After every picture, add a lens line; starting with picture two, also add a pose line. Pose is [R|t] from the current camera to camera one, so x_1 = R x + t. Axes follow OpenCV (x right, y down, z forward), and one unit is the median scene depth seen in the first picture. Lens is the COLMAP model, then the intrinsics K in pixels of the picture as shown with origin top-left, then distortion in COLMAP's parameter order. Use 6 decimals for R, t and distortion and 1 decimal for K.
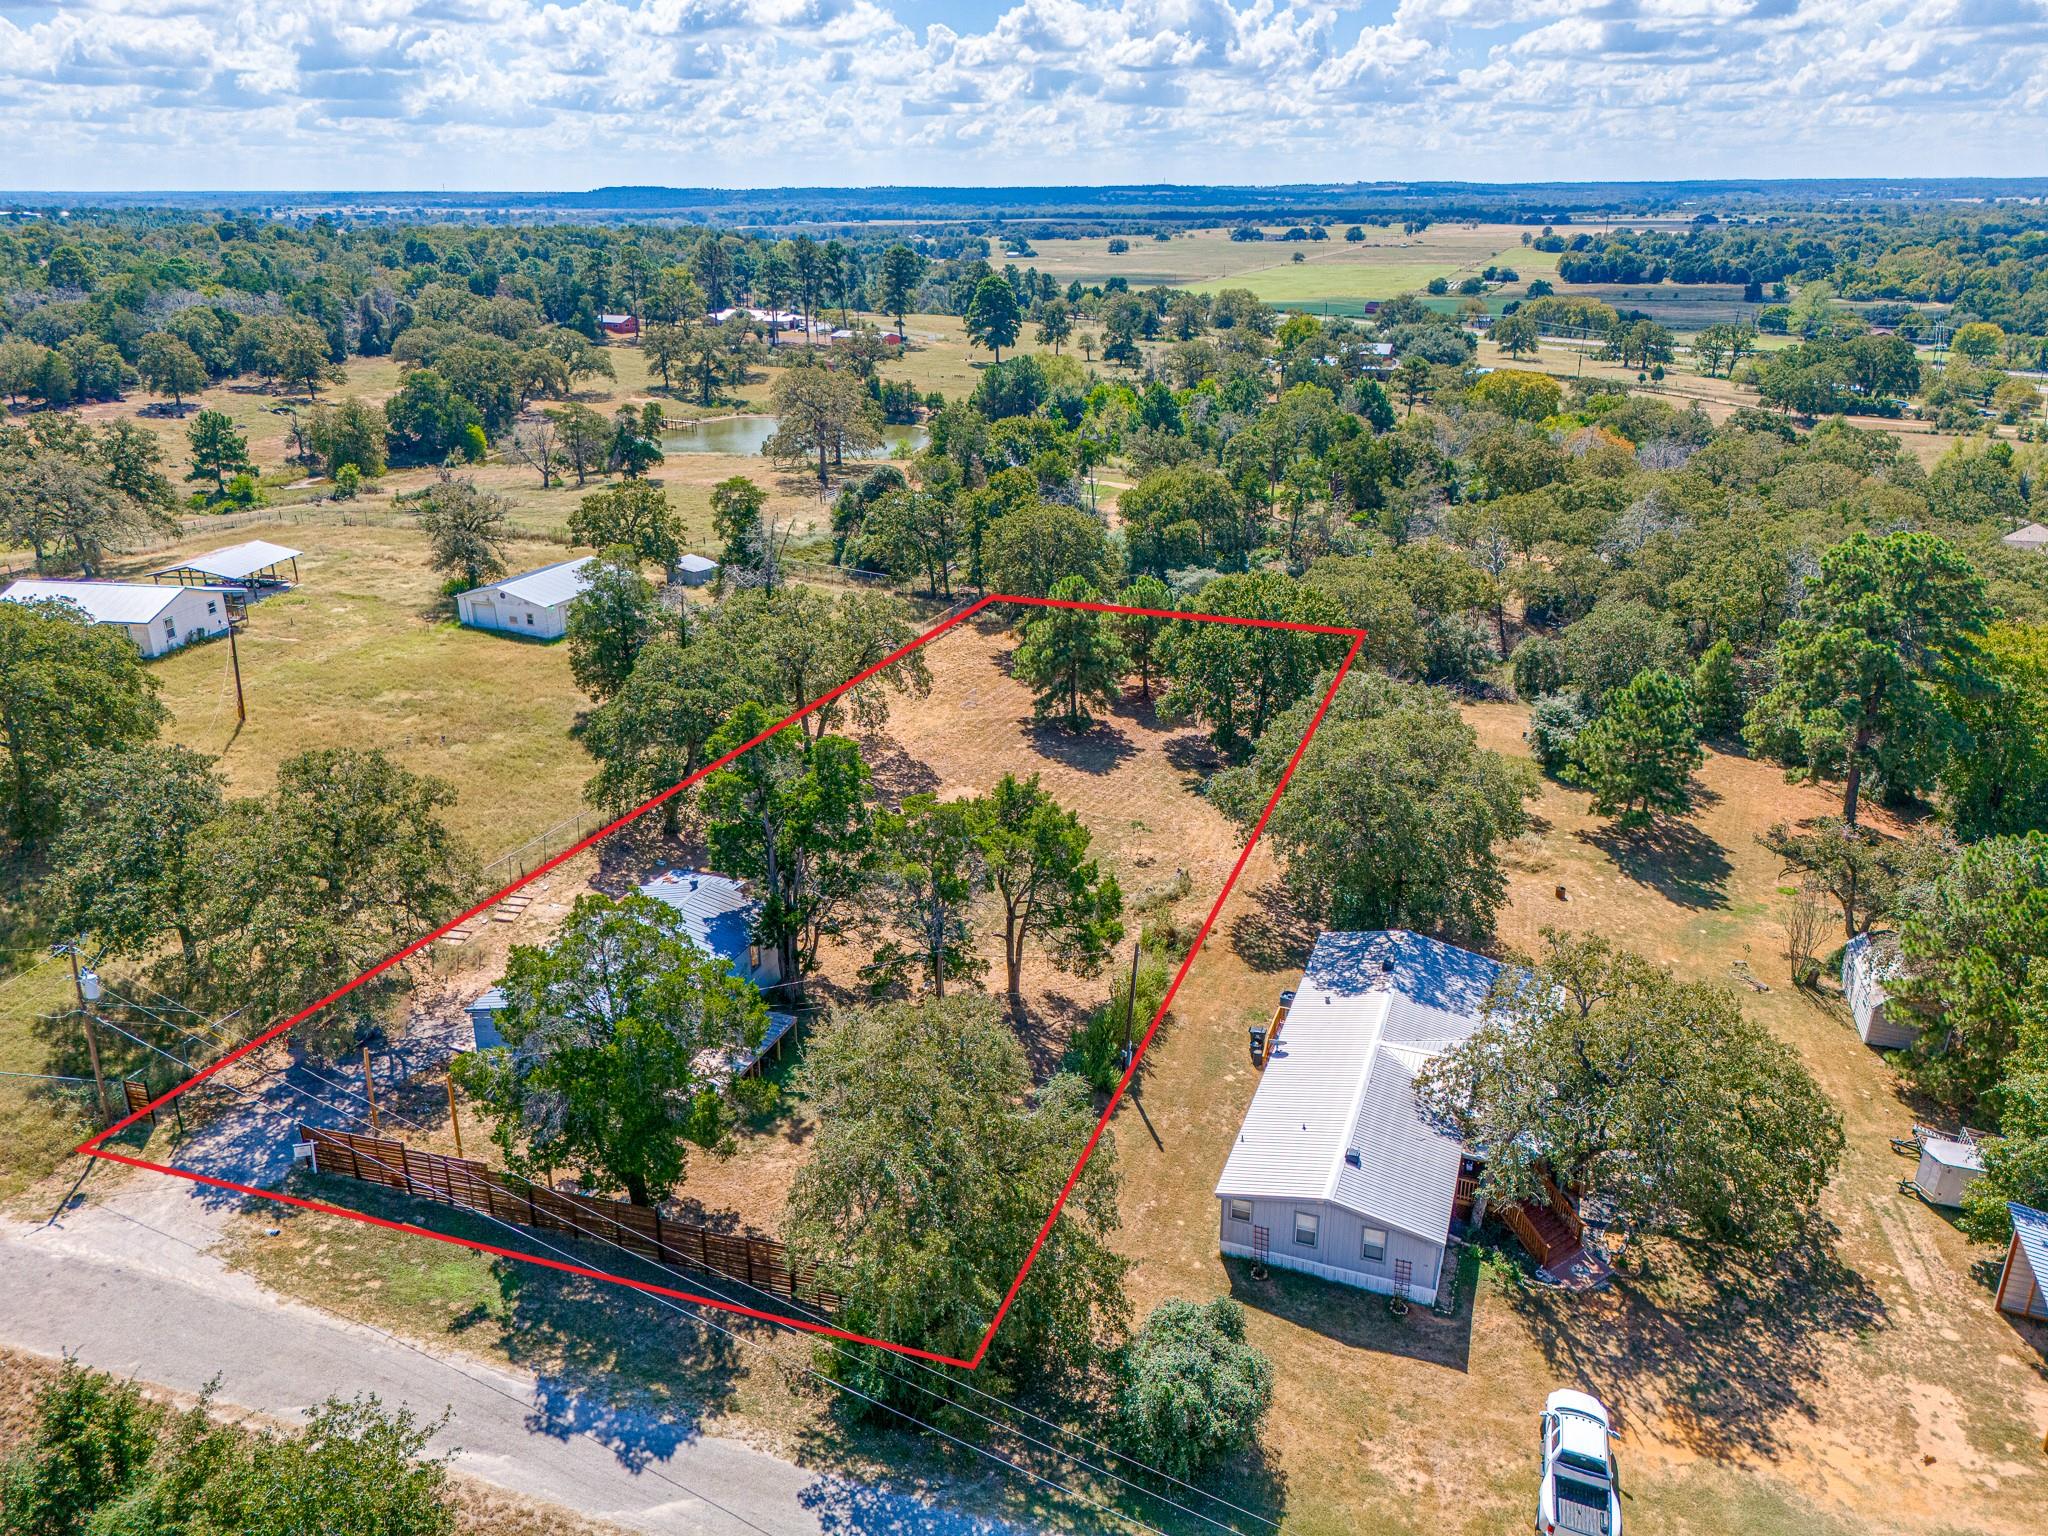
lens RADIAL K [[1501.3, 0, 1015.4], [0, 1501.3, 766.5], [0, 0, 1]] dist [0.057982, -0.044258]
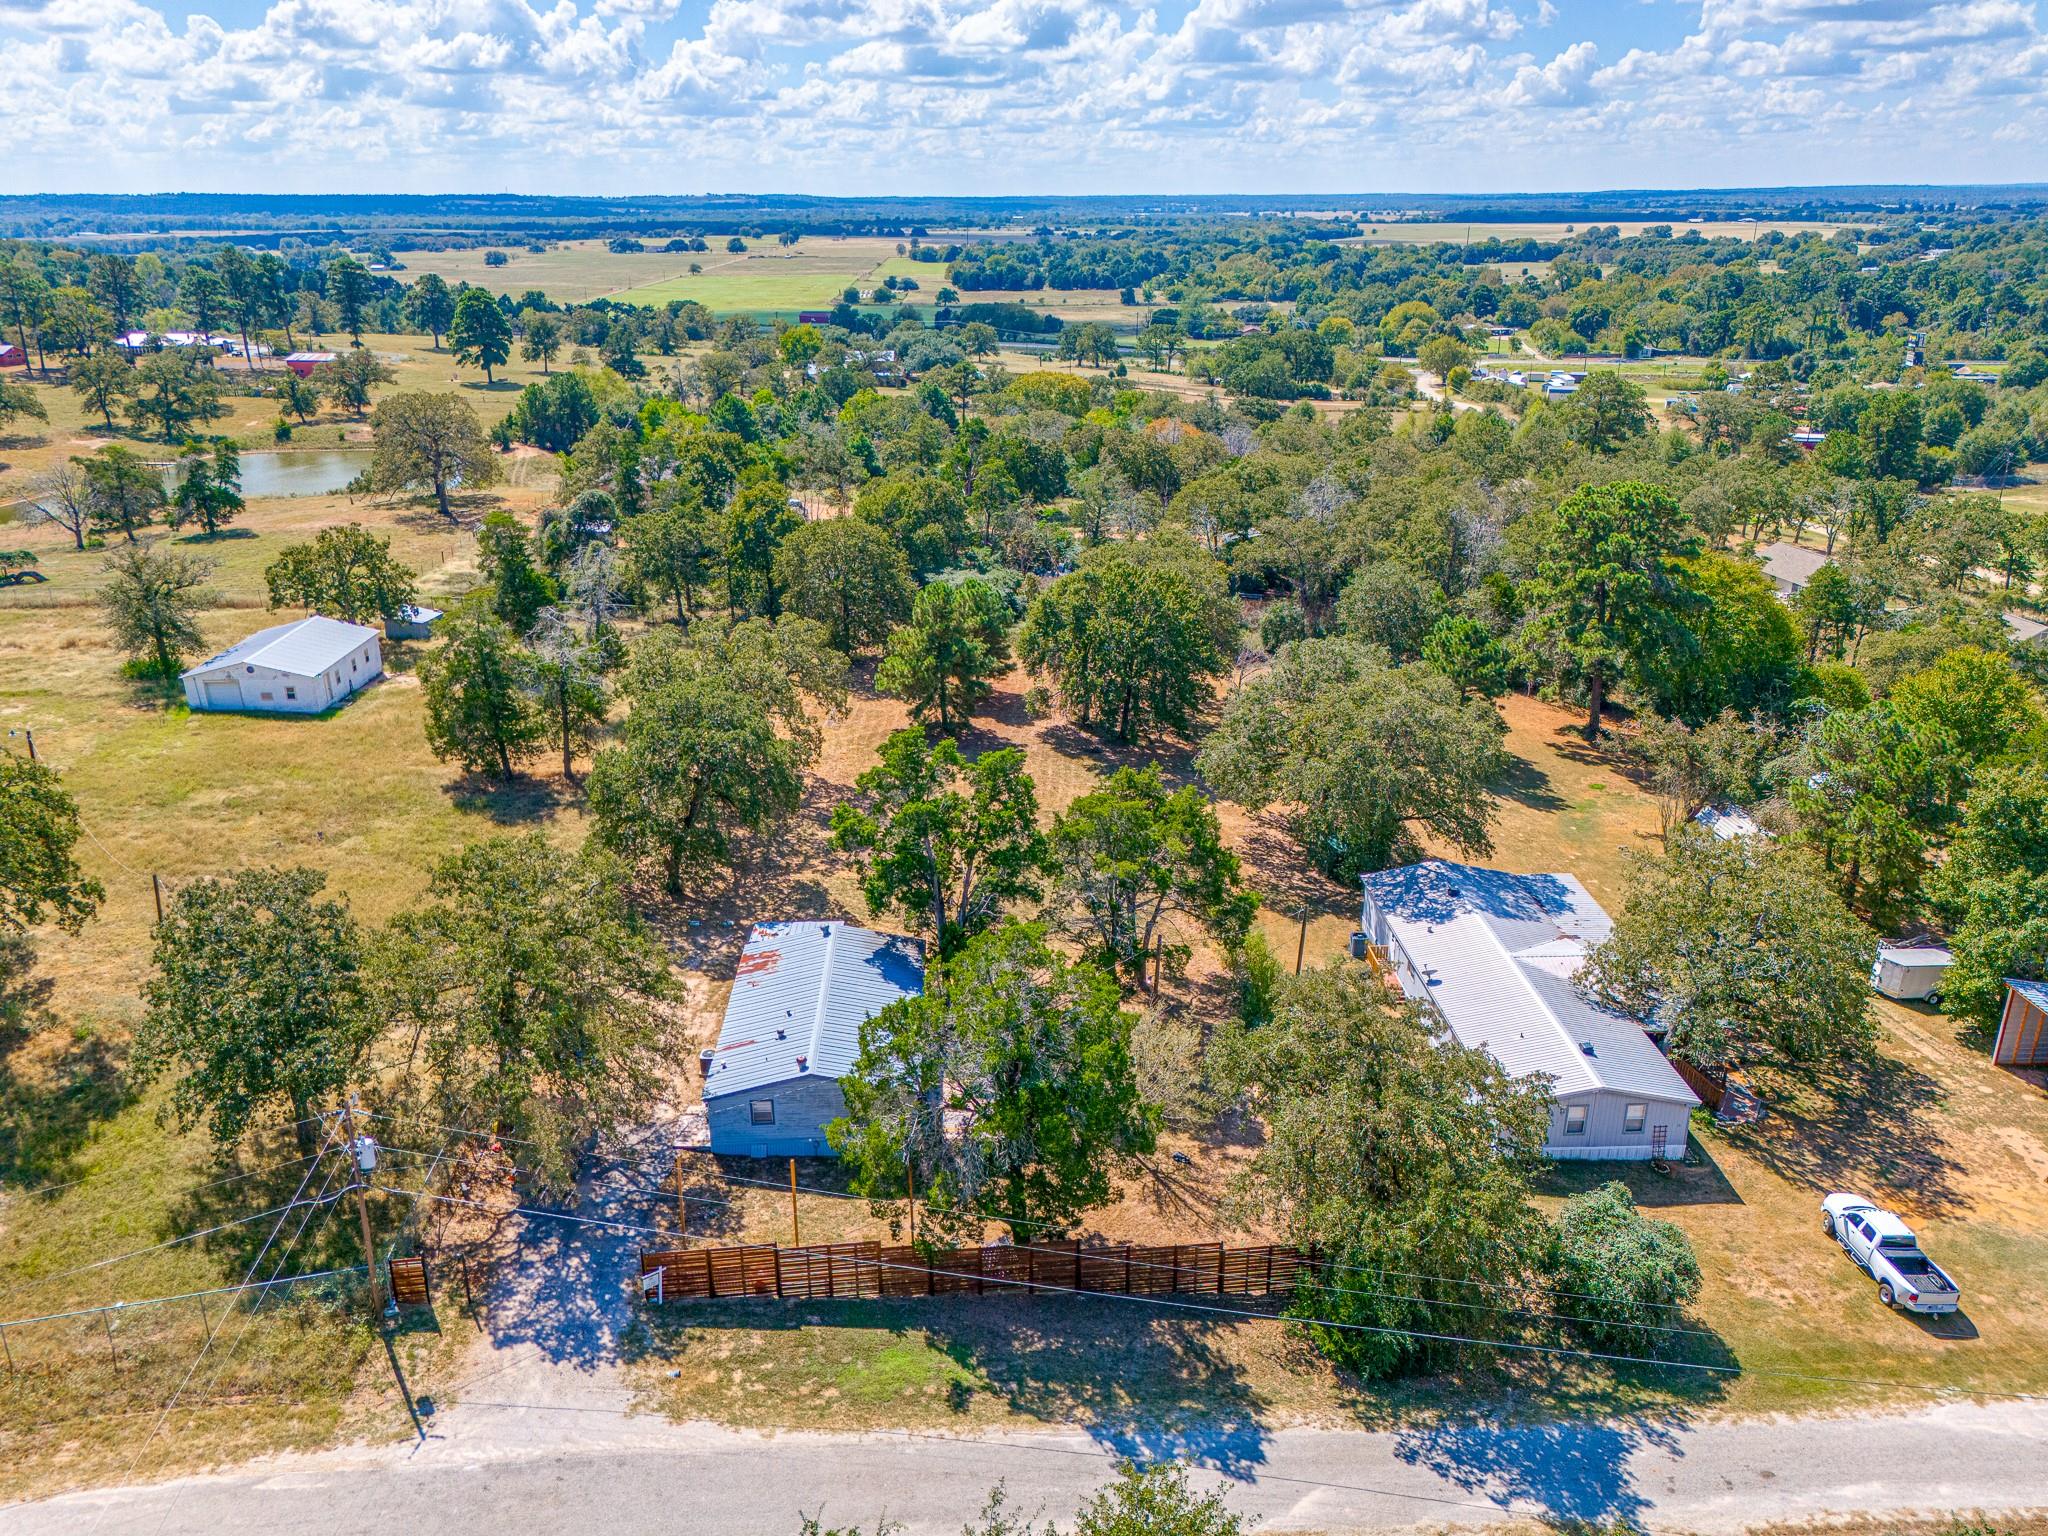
lens RADIAL K [[1501.3, 0, 1015.4], [0, 1501.3, 766.5], [0, 0, 1]] dist [0.057982, -0.044258]
pose [[0.922556, -0.136201, 0.361027, -0.240368], [0.138617, 0.990157, 0.019330, -0.014178], [-0.360107, 0.032211, 0.932355, 0.039242]]
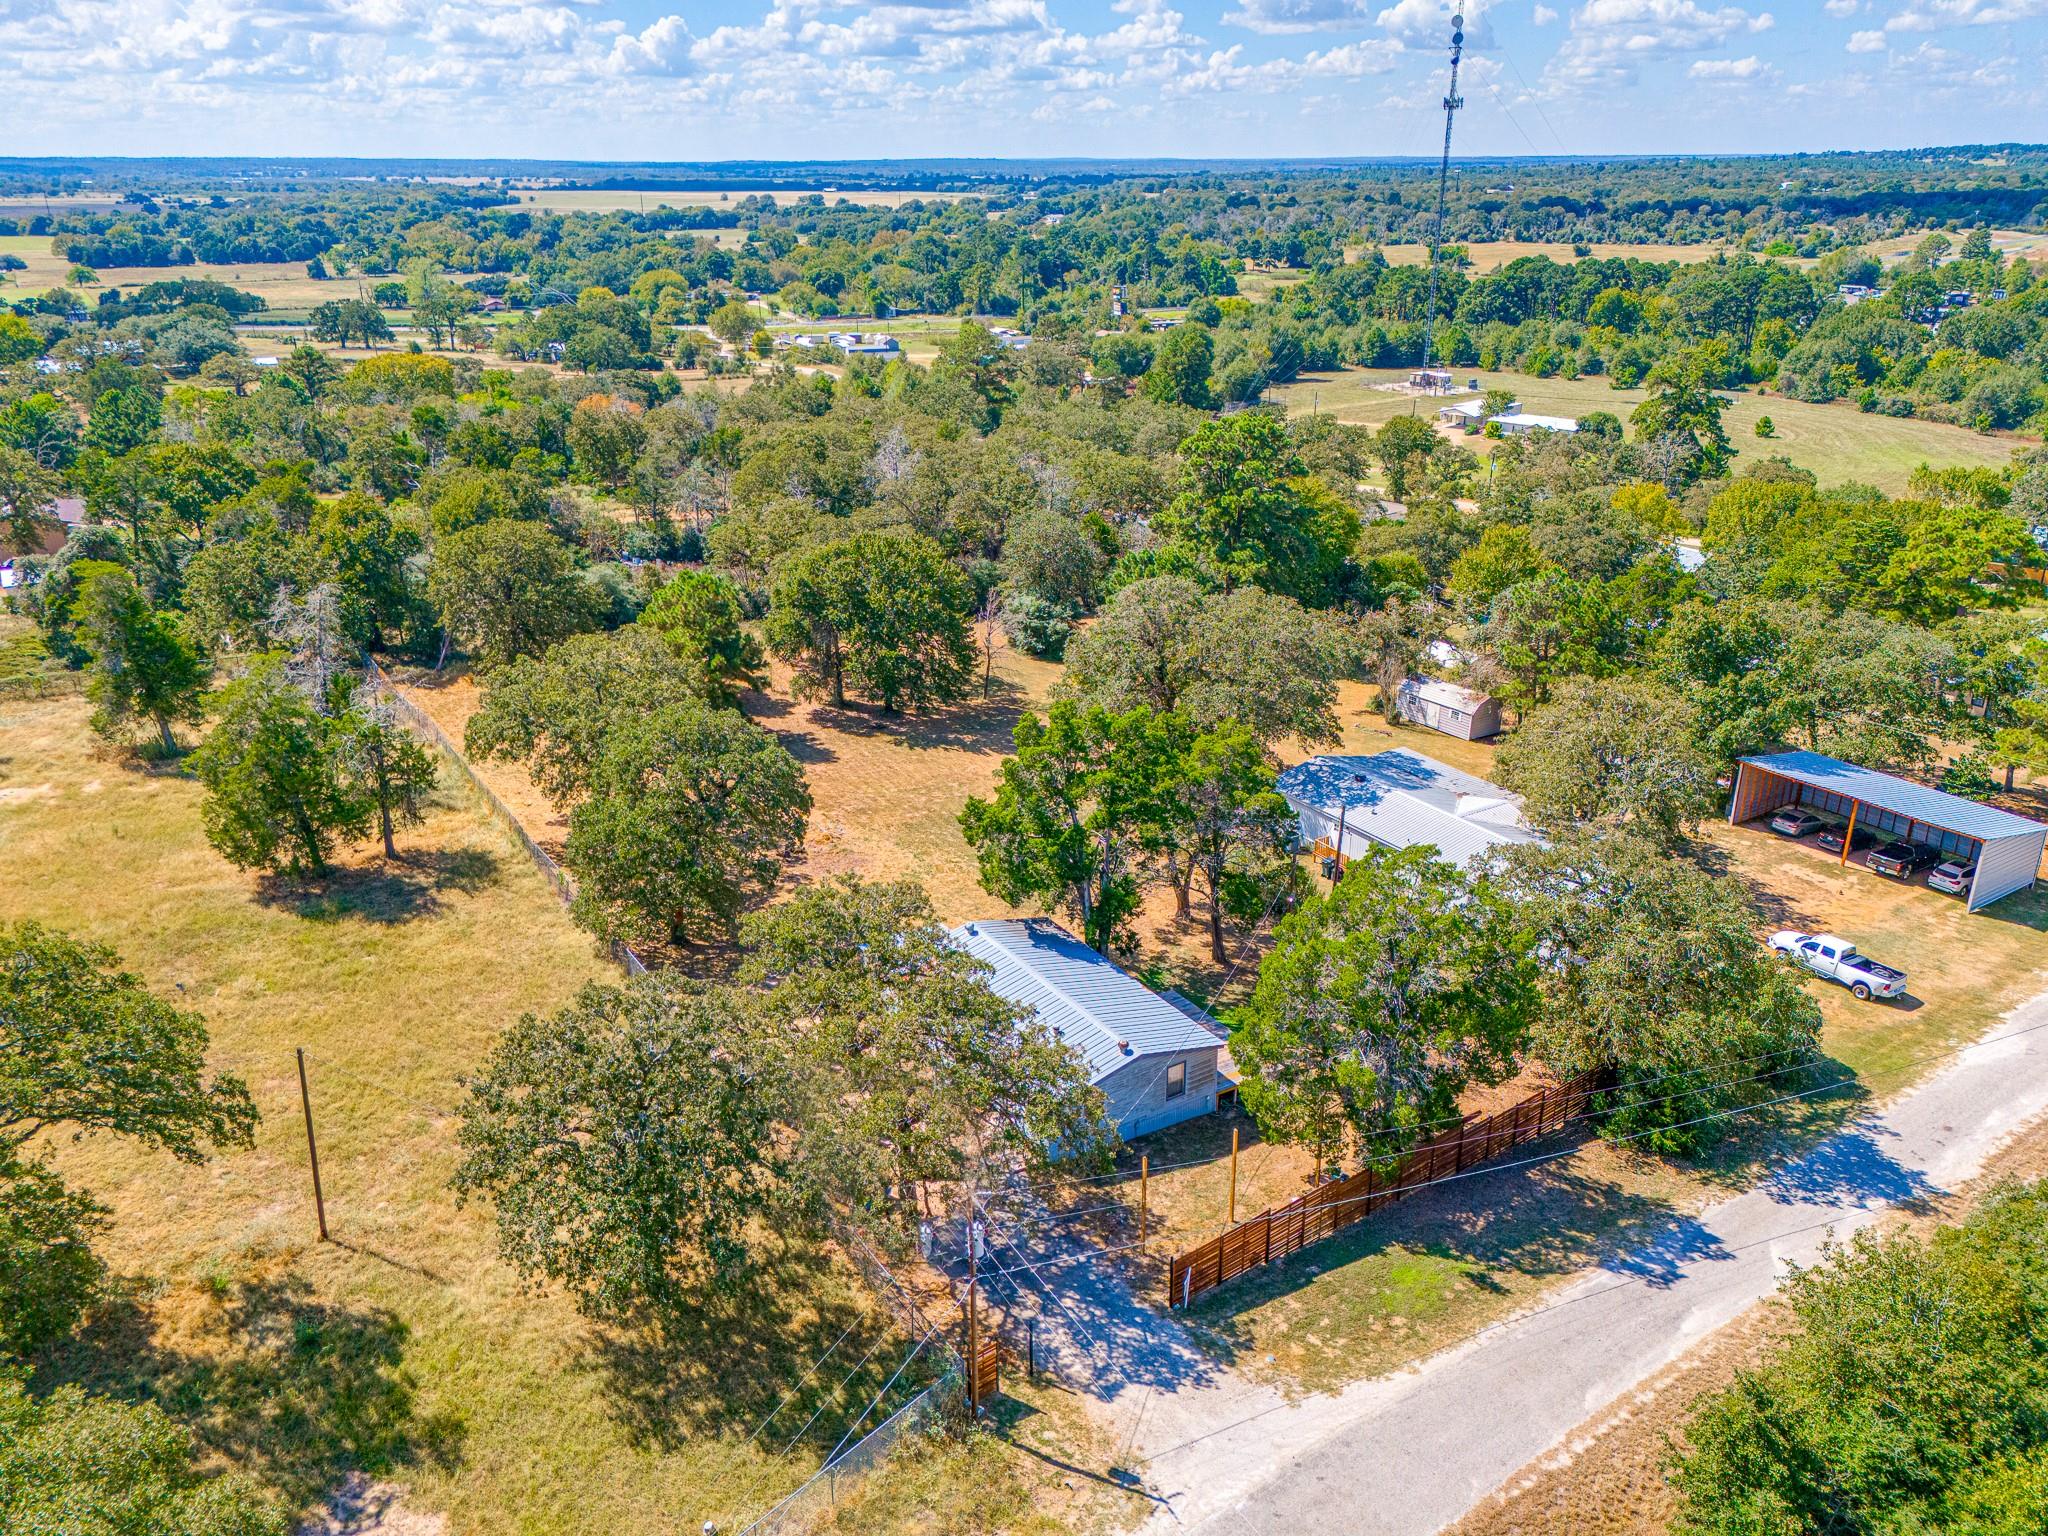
lens RADIAL K [[1499.3, 0, 1011.6], [0, 1499.3, 773.3], [0, 0, 1]] dist [0.057364, -0.036821]
pose [[0.607624, -0.297276, 0.736492, -0.467324], [0.285463, 0.947085, 0.146765, -0.076313], [-0.741150, 0.121063, 0.660333, 0.207198]]
